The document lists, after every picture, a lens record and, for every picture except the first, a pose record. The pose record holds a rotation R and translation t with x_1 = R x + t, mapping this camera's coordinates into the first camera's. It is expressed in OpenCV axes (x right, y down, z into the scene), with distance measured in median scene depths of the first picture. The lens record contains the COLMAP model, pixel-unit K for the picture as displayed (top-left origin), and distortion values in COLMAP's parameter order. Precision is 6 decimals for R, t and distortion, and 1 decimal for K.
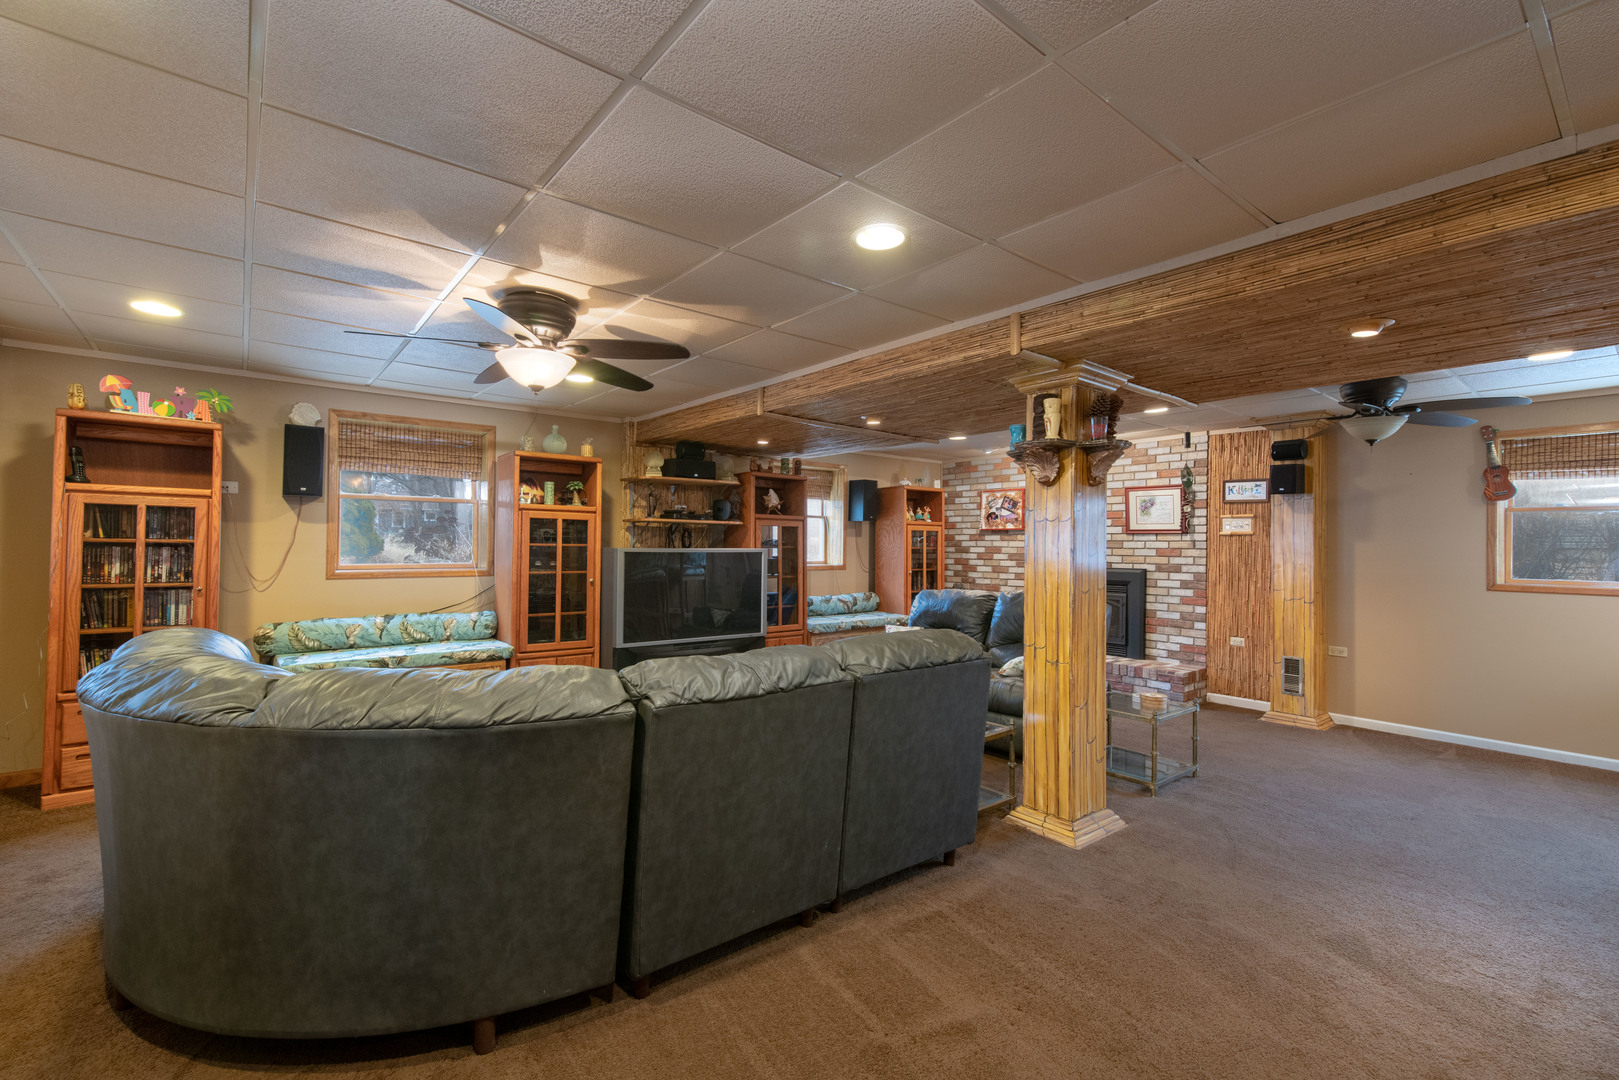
lens RADIAL K [[698.8, 0, 807.8], [0, 698.8, 542.0], [0, 0, 1]] dist [-0.002031, -0.000435]
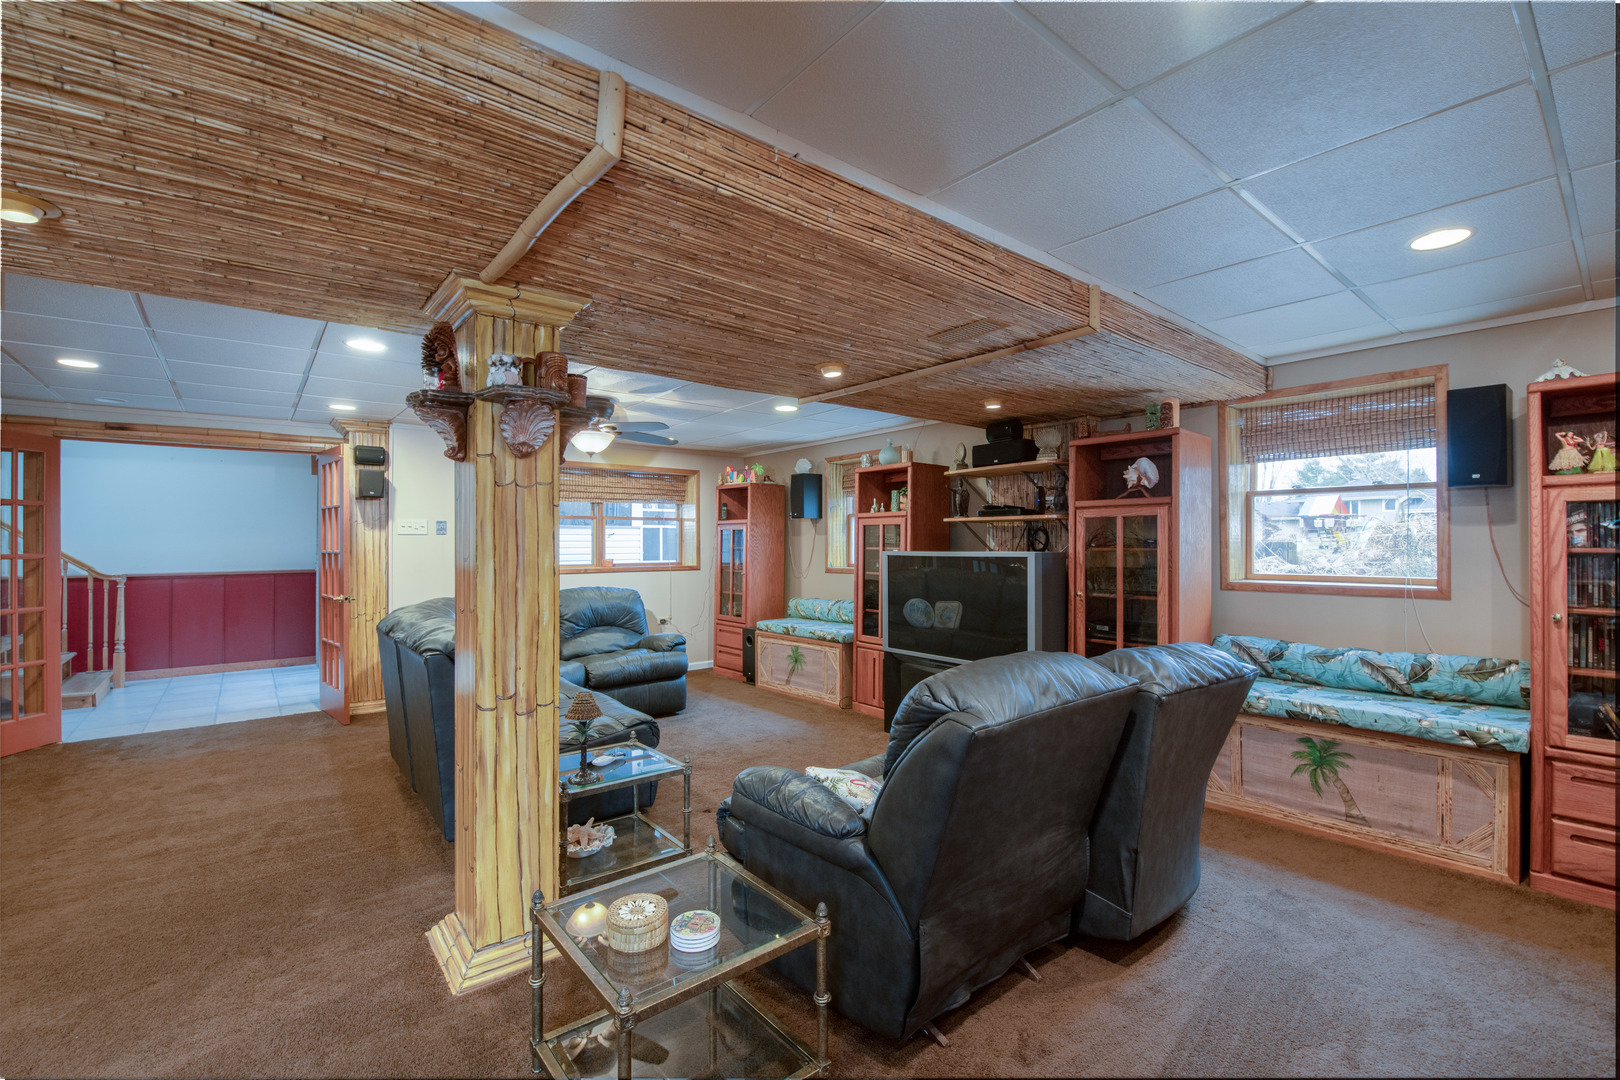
lens RADIAL K [[699.3, 0, 809.4], [0, 699.3, 541.6], [0, 0, 1]] dist [-0.002031, -0.000435]
pose [[0.000009, -0.011981, -0.999928, 0.597086], [0.014116, 0.999829, -0.011979, 0.003643], [0.999900, -0.014114, 0.000179, 0.722936]]
